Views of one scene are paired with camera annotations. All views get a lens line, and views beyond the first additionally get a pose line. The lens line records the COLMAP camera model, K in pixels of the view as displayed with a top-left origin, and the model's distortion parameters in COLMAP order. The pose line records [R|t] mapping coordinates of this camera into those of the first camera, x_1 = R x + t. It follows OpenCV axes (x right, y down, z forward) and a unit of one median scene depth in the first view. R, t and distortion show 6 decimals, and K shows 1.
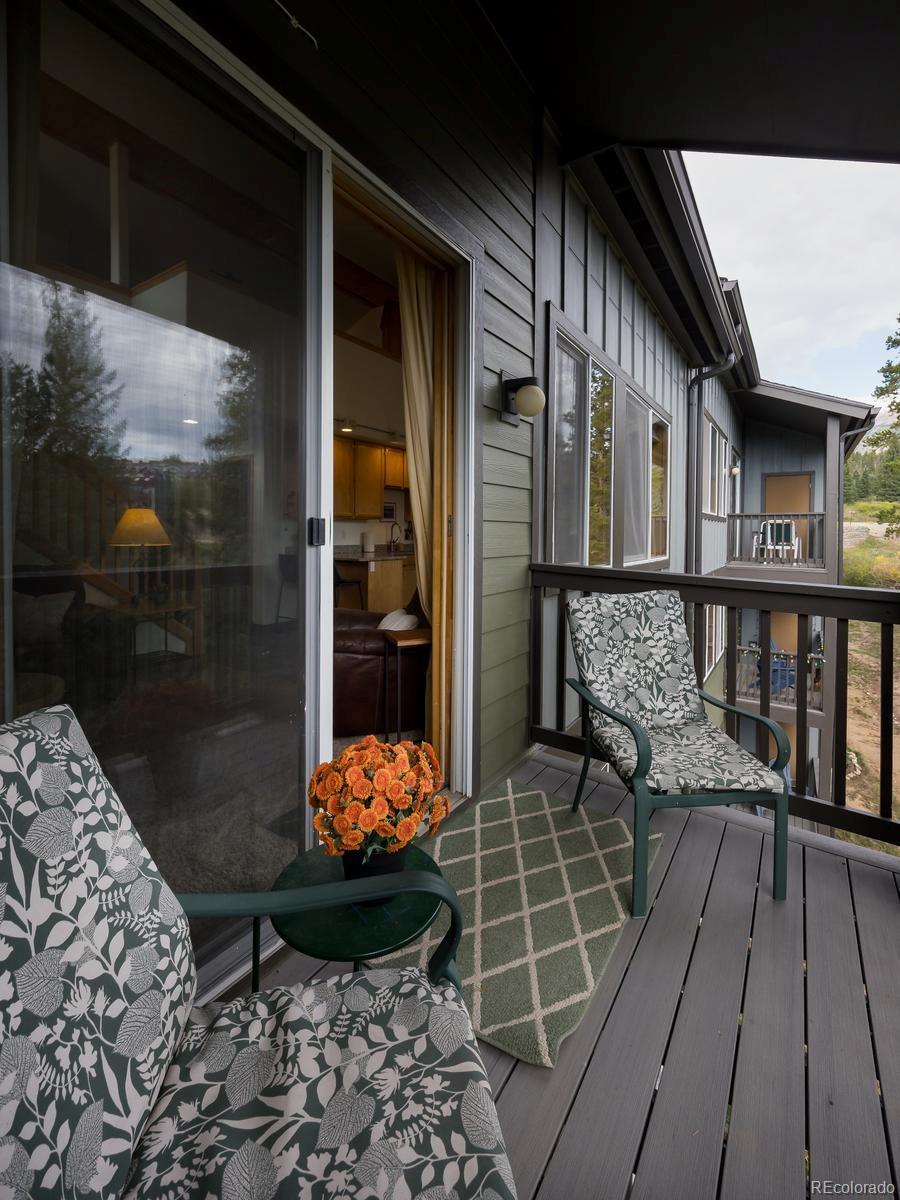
lens RADIAL K [[510.0, 0, 446.6], [0, 510.0, 541.1], [0, 0, 1]] dist [0.001738, -0.000835]
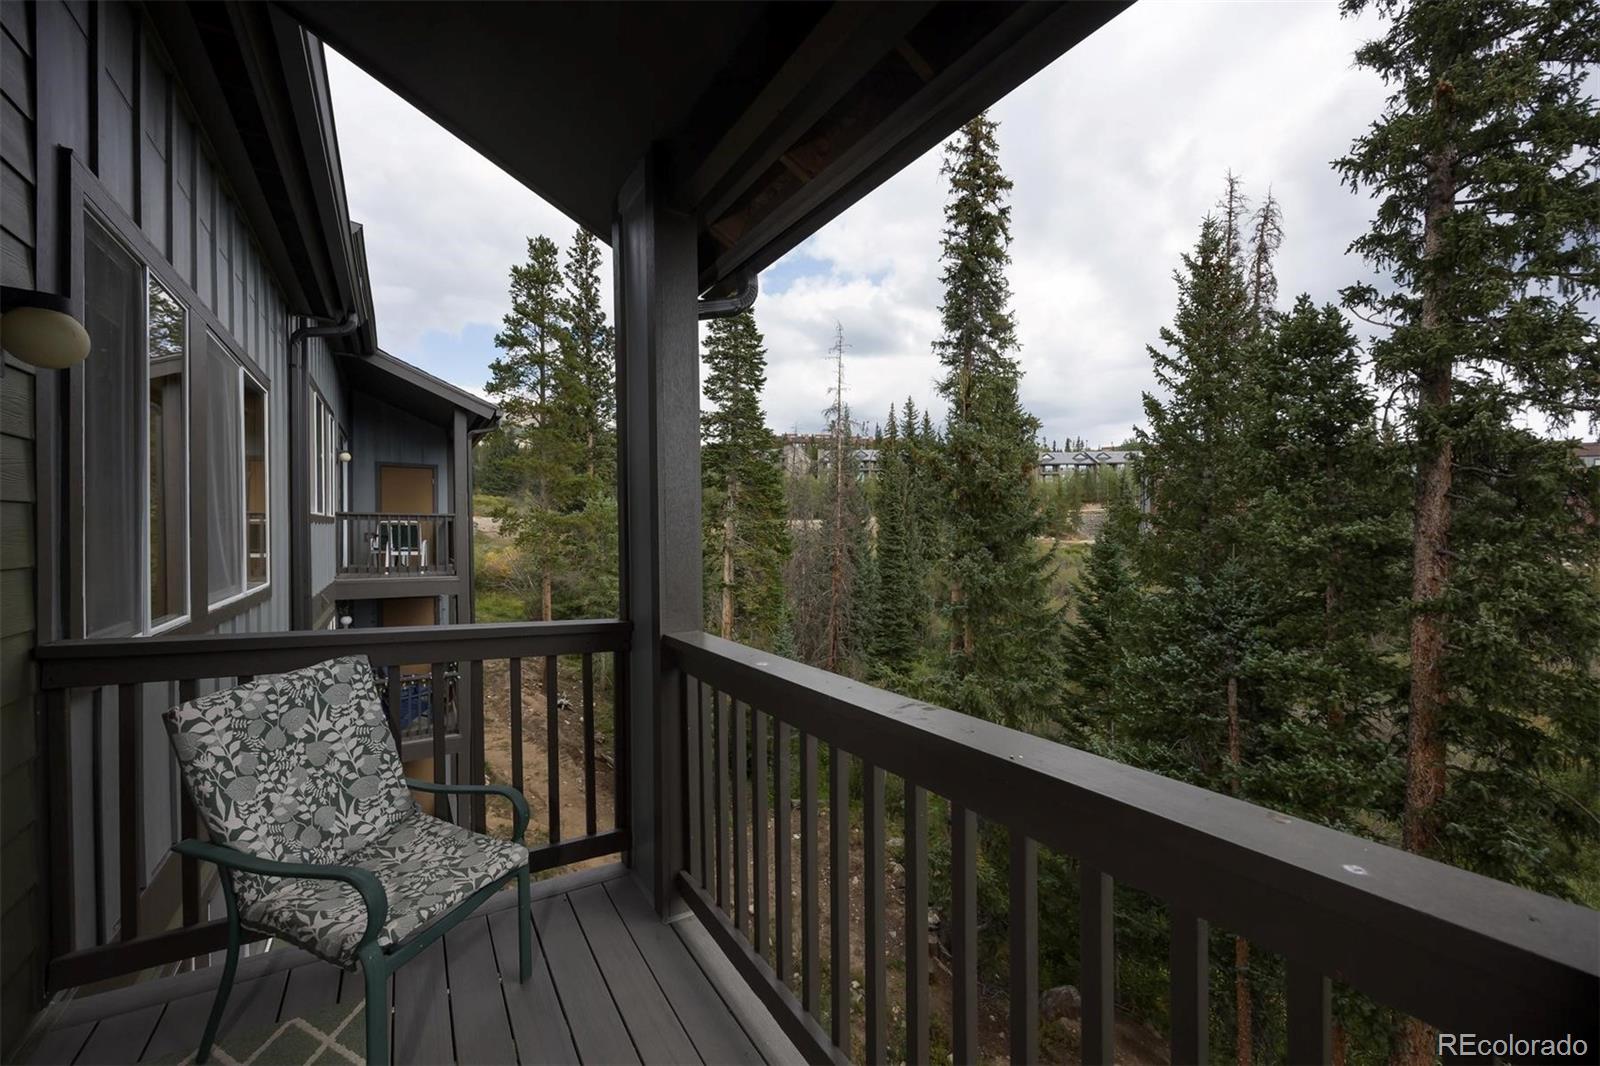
lens RADIAL K [[608.9, 0, 790.8], [0, 608.9, 530.0], [0, 0, 1]] dist [0.000068, 0.000210]
pose [[0.398661, -0.006160, 0.917078, -0.115194], [0.021244, 0.999771, -0.002519, -0.070207], [-0.916852, 0.020486, 0.398701, 0.073281]]
